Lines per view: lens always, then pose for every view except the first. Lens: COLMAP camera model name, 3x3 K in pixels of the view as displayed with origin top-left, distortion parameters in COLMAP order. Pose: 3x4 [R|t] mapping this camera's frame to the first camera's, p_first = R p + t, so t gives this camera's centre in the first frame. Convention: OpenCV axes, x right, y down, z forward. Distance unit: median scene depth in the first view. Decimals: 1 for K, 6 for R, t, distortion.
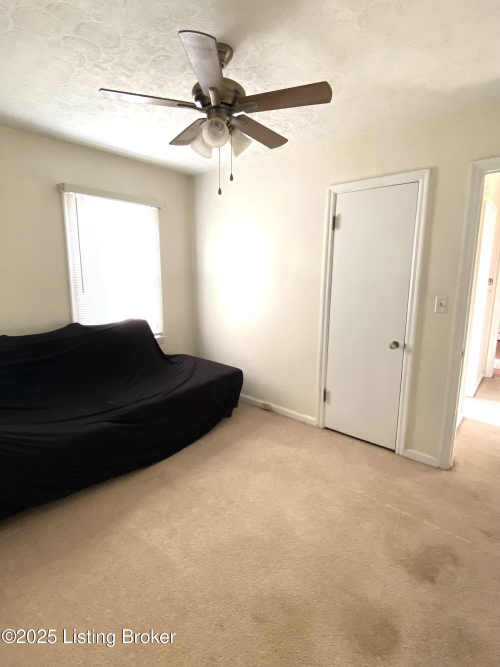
lens RADIAL K [[339.0, 0, 251.2], [0, 339.0, 328.7], [0, 0, 1]] dist [-0.002059, -0.000430]
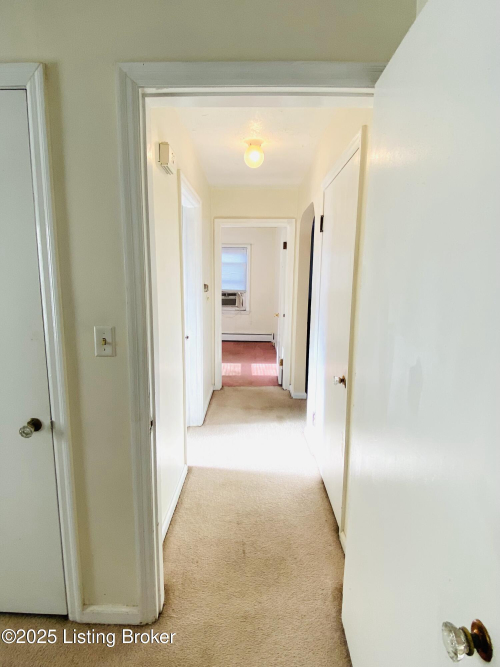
lens RADIAL K [[339.0, 0, 247.7], [0, 339.0, 332.0], [0, 0, 1]] dist [-0.002059, -0.000430]
pose [[0.772946, -0.102934, 0.626066, 0.378028], [0.101649, 0.994096, 0.037947, -0.077156], [-0.626276, 0.034308, 0.778846, 0.419758]]
